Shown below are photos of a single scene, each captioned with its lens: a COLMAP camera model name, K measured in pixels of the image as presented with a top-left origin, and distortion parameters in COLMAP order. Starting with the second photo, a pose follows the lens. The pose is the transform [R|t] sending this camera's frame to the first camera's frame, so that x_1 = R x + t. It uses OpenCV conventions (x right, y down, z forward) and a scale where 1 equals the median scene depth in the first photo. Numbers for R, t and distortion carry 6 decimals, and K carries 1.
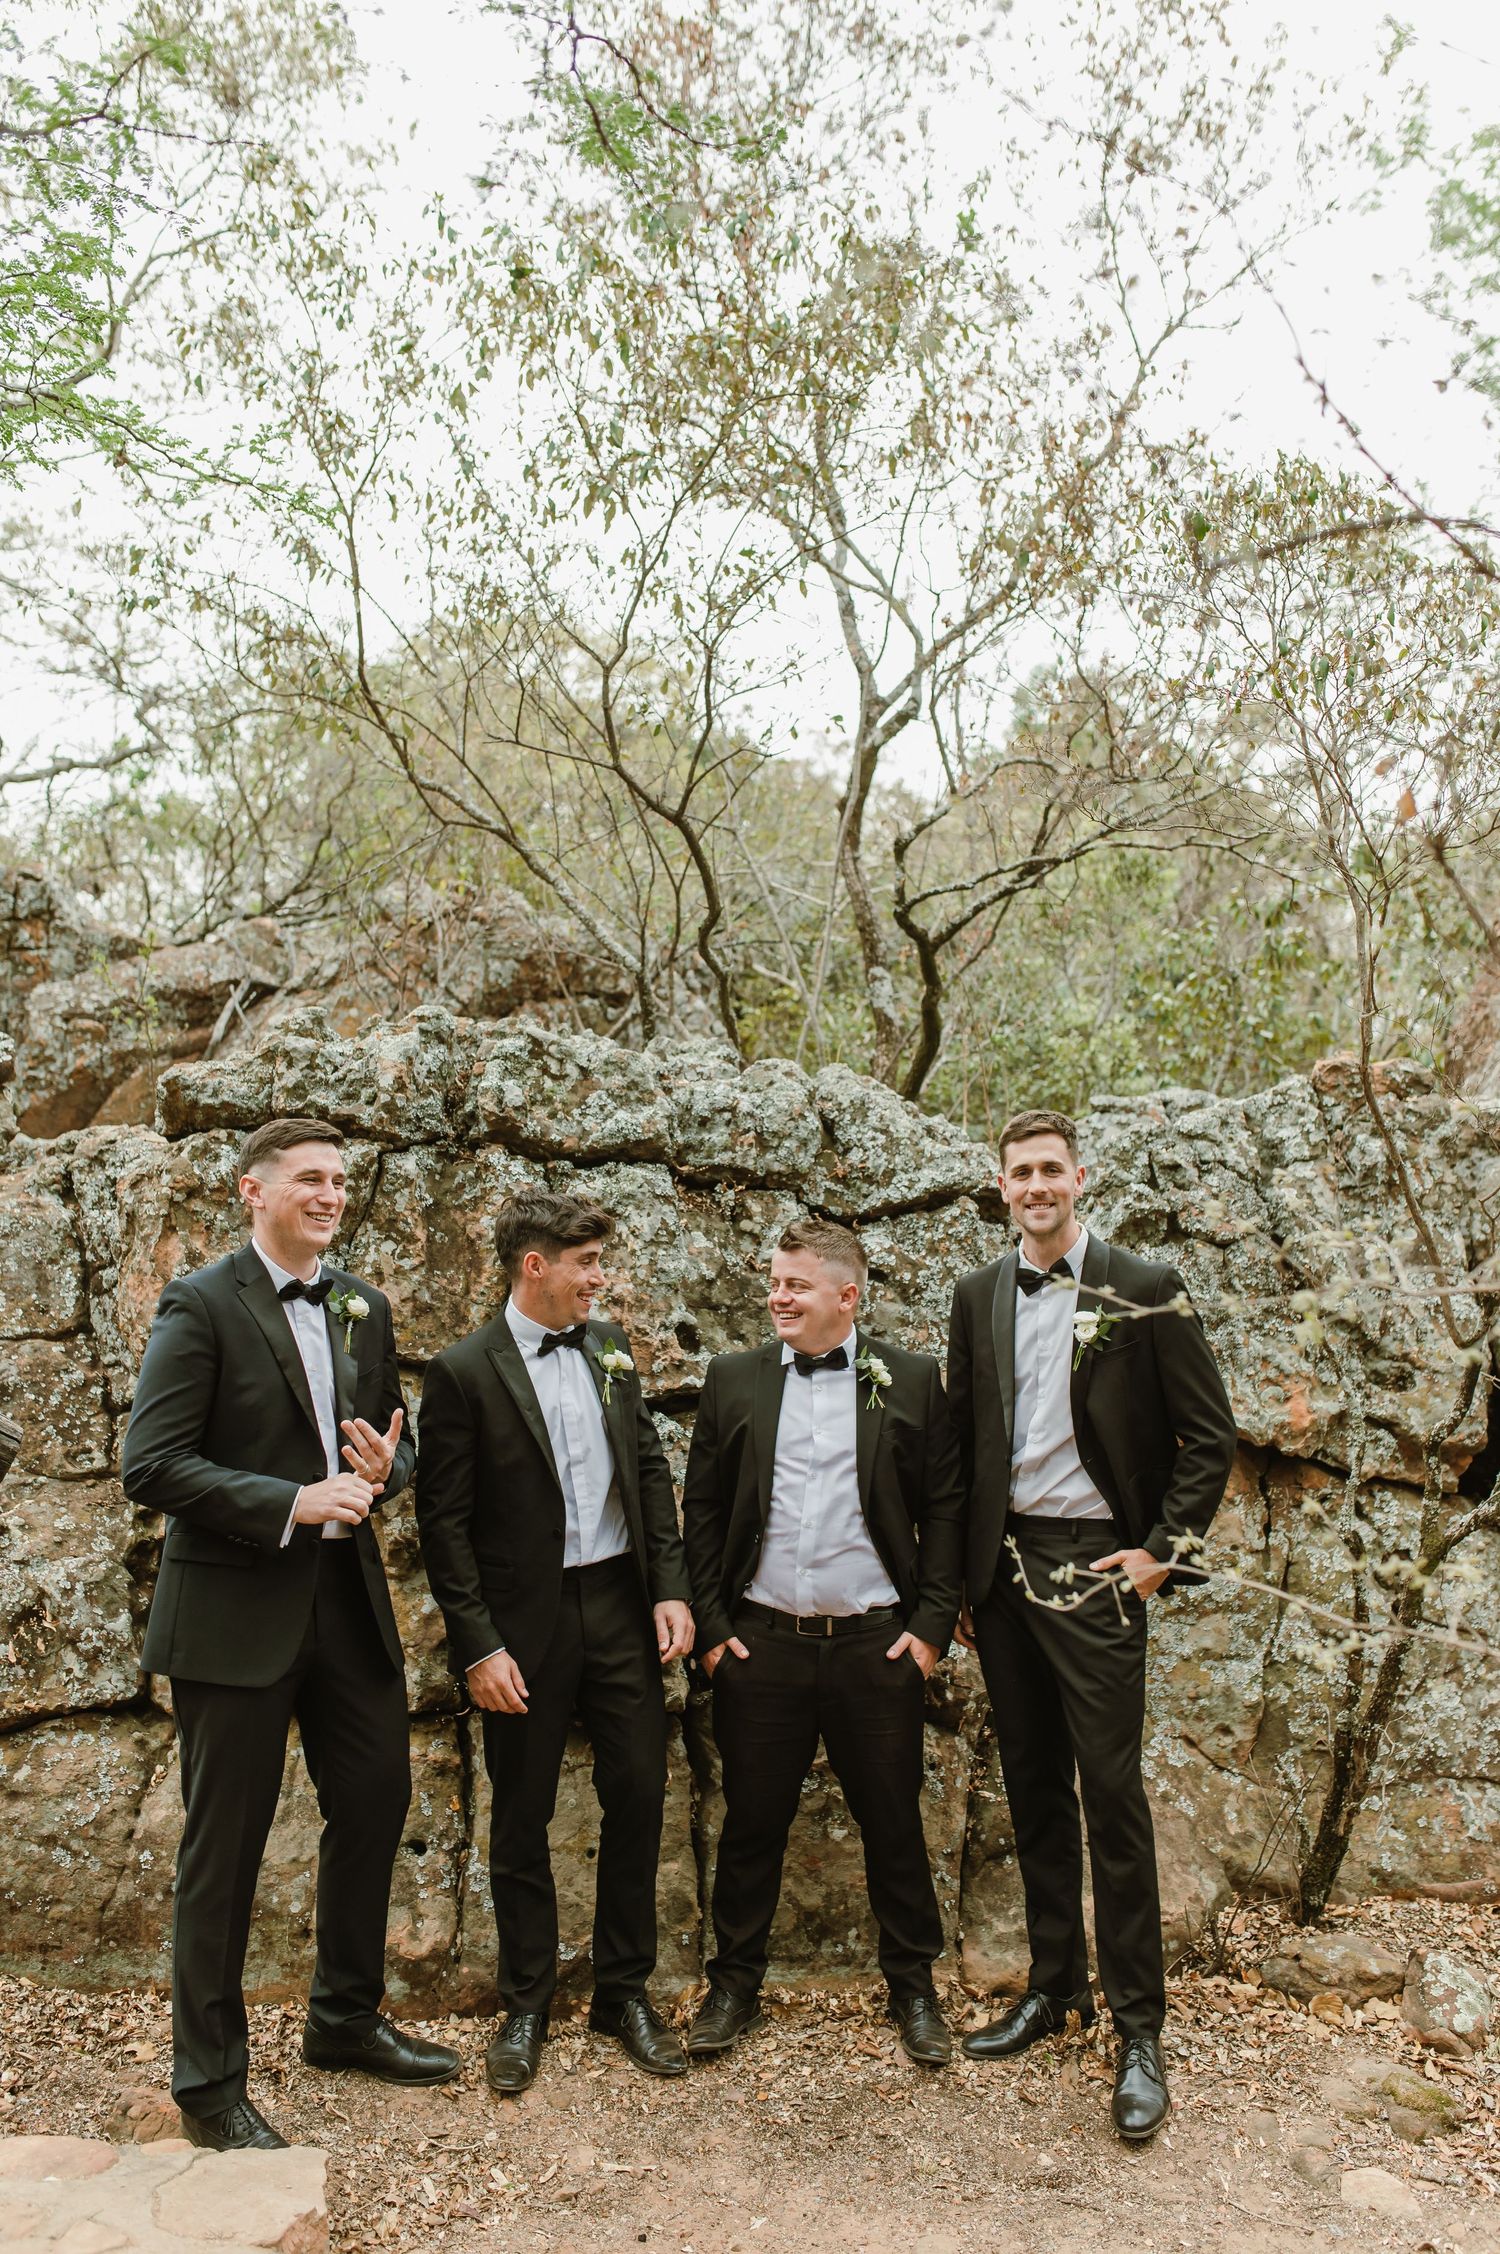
lens RADIAL K [[2165.1, 0, 751.0], [0, 2165.1, 1126.5], [0, 0, 1]] dist [0.032143, 0.000000]
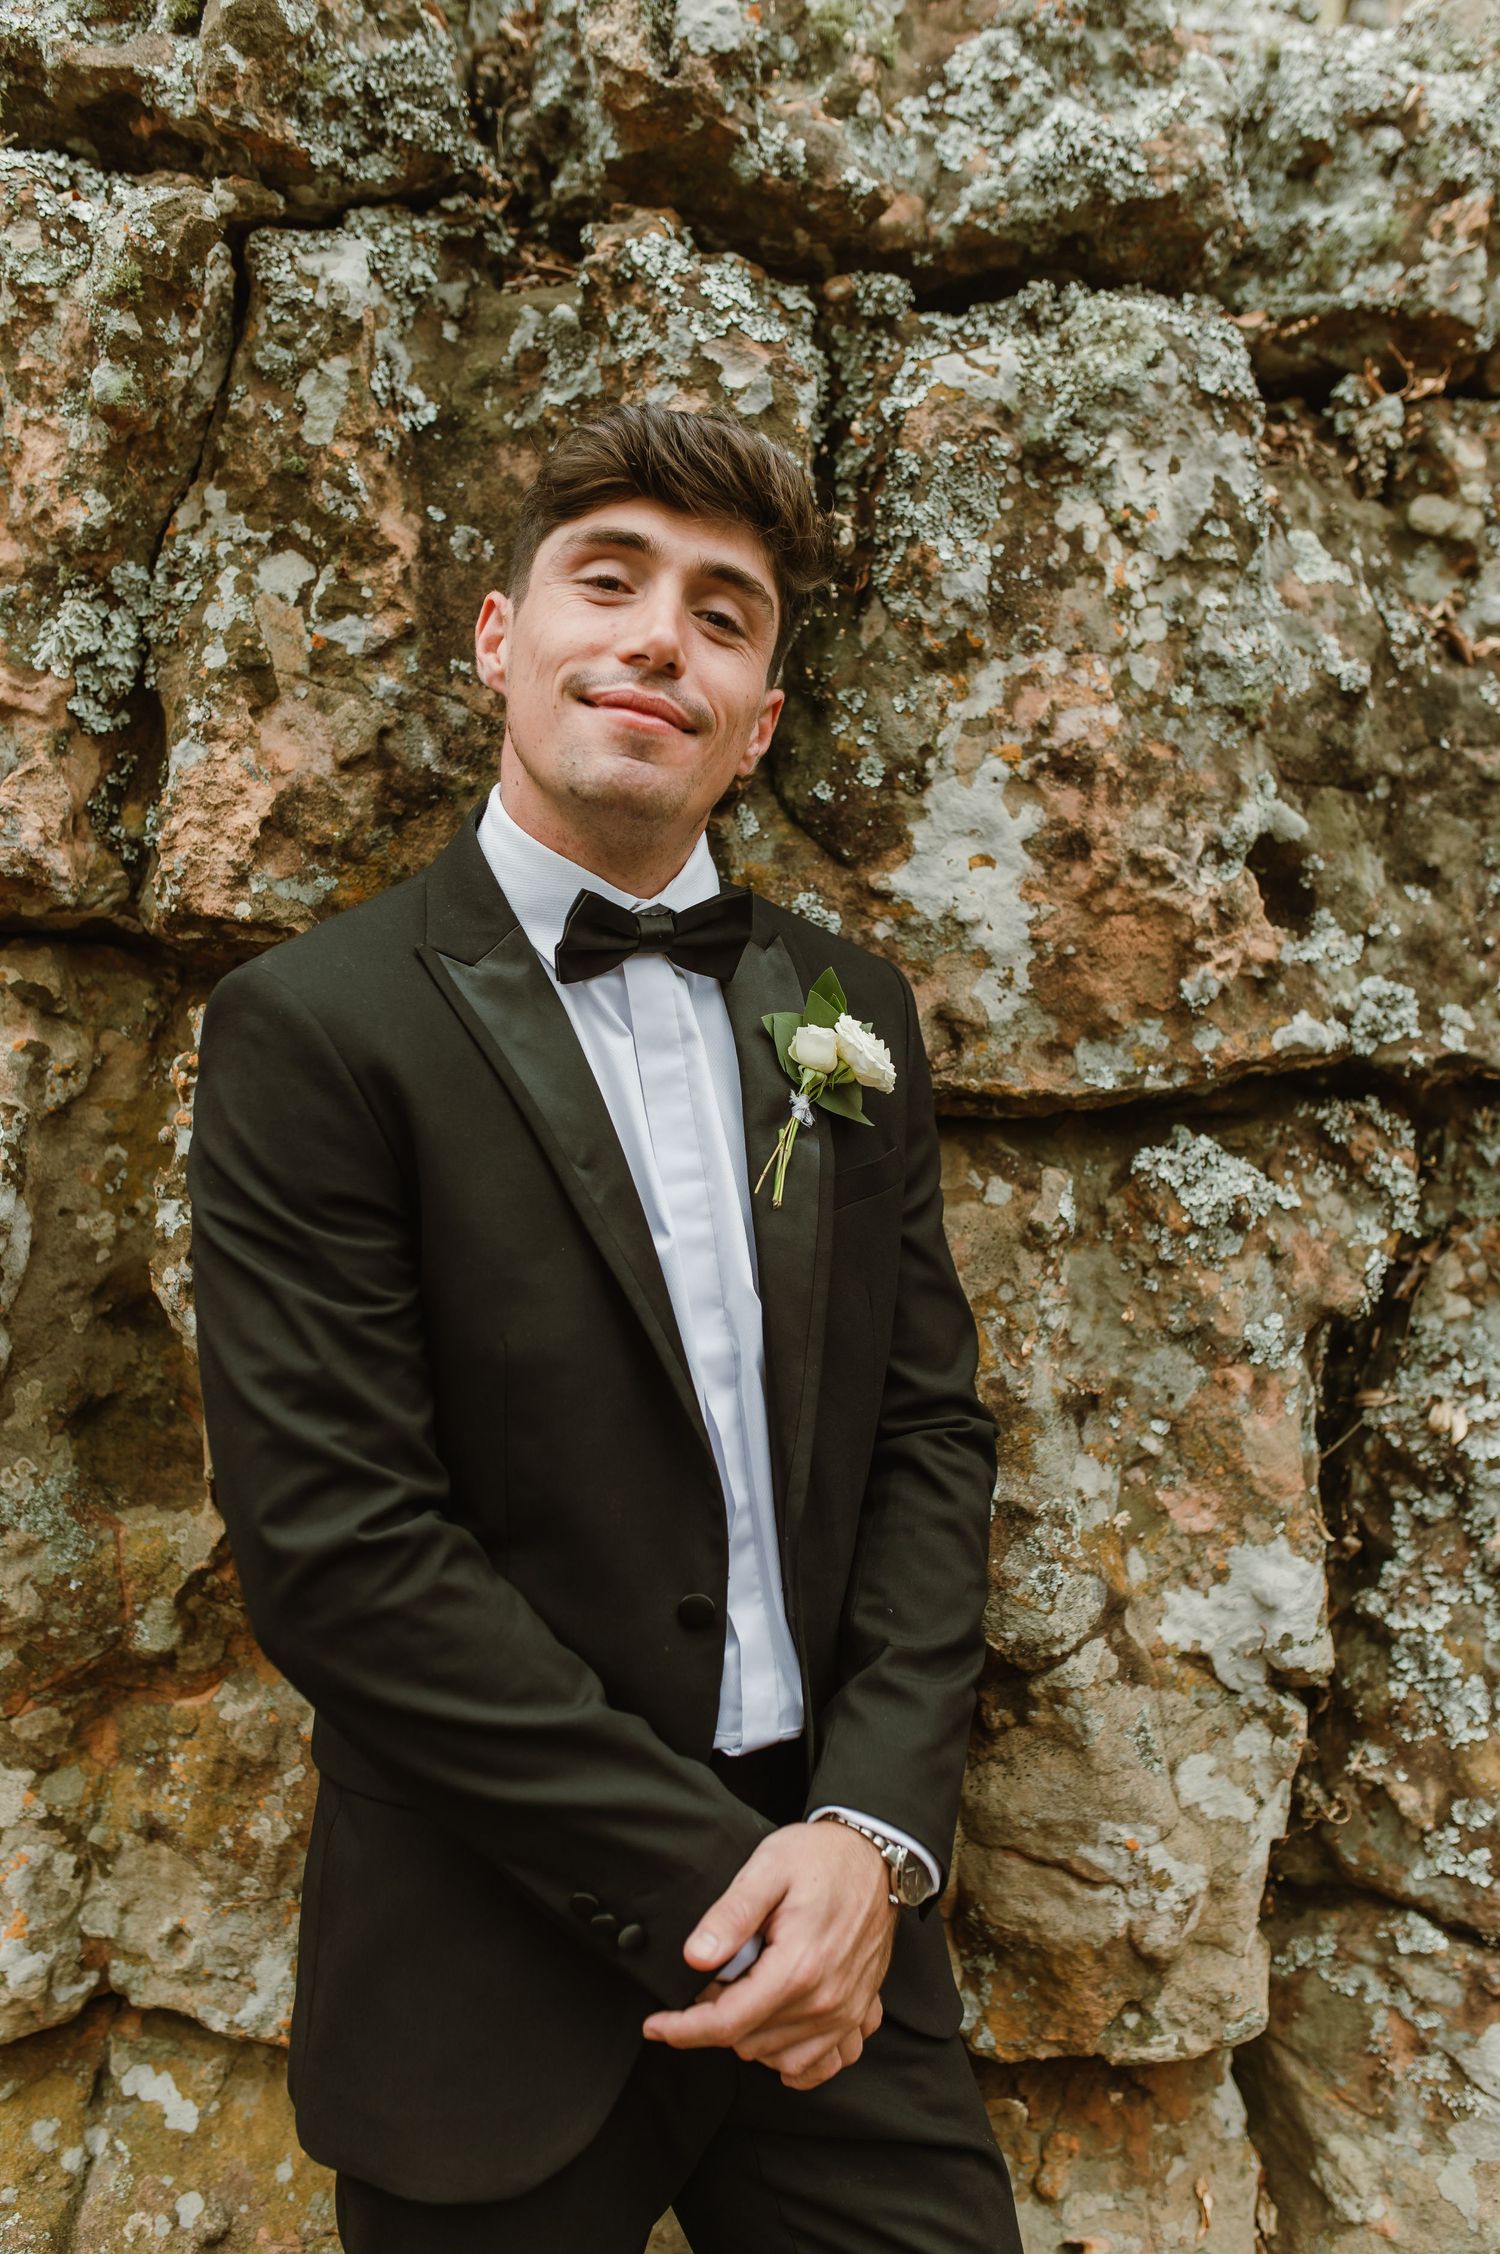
lens RADIAL K [[2165.1, 0, 753.4], [0, 2165.1, 1128.8], [0, 0, 1]] dist [0.032143, 0.000000]
pose [[0.999682, 0.007263, -0.024129, -0.096259], [-0.000238, 0.960235, 0.279192, 0.044774], [0.025198, -0.279097, 0.959932, 0.691462]]
